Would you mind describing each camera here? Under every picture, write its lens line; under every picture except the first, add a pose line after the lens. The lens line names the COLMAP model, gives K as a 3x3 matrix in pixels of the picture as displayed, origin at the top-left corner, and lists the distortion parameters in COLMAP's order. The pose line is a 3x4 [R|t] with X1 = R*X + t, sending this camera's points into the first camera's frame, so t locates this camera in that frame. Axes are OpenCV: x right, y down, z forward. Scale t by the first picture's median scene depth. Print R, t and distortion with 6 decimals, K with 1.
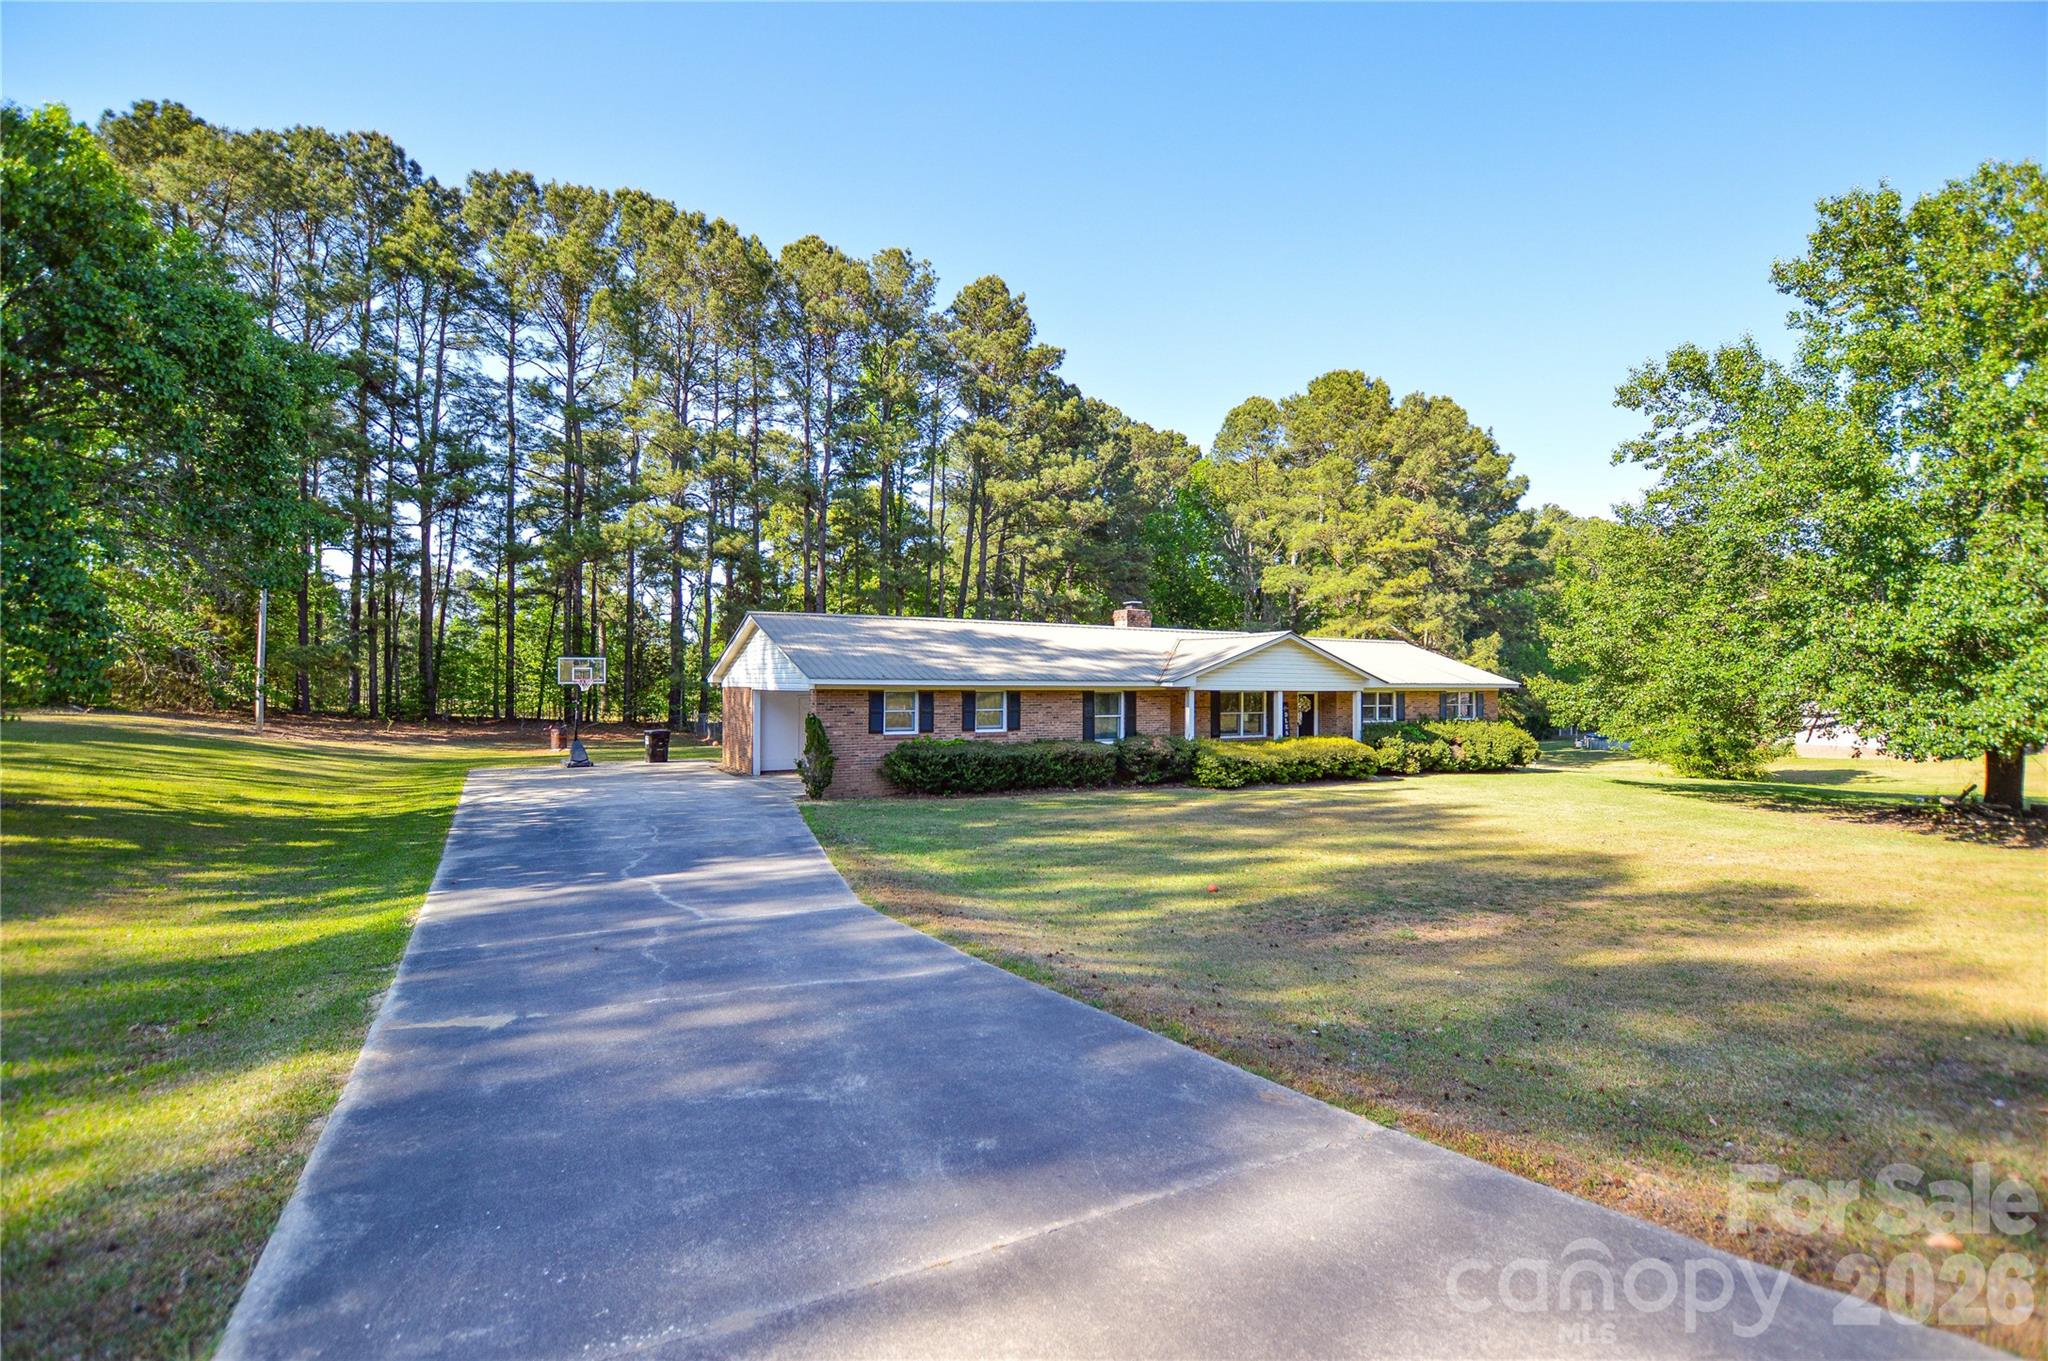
lens RADIAL K [[929.7, 0, 1027.0], [0, 929.7, 684.3], [0, 0, 1]] dist [-0.025158, -0.000127]
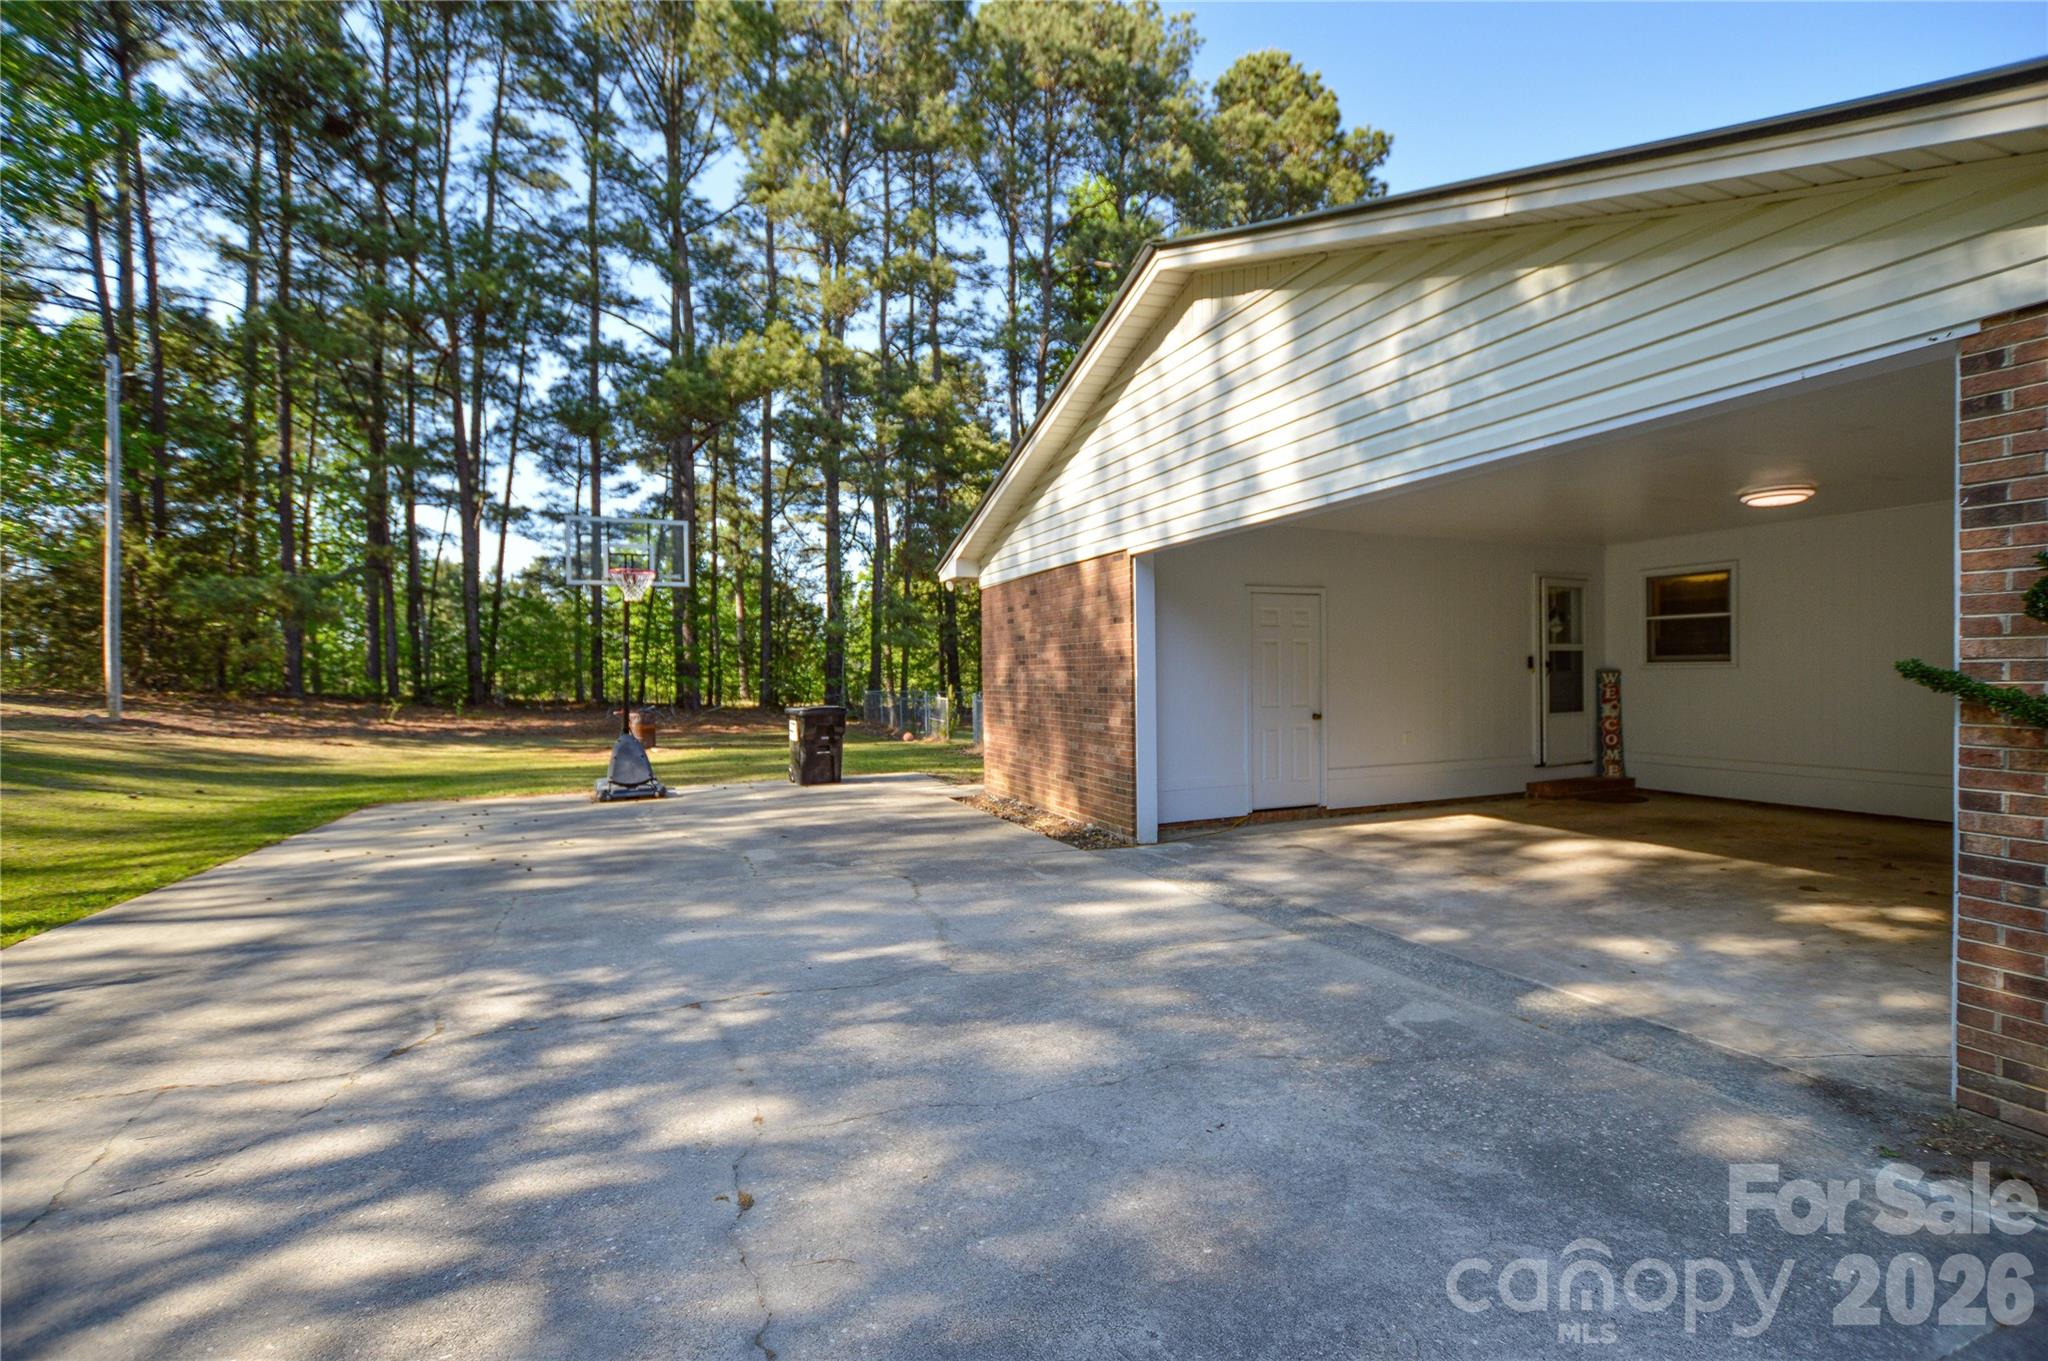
lens RADIAL K [[929.7, 0, 1023.5], [0, 929.7, 680.1], [0, 0, 1]] dist [-0.025158, -0.000127]
pose [[0.989502, -0.013802, -0.143859, -0.157892], [0.014133, 0.999899, 0.001280, 0.024915], [0.143827, -0.003300, 0.989597, 0.383916]]
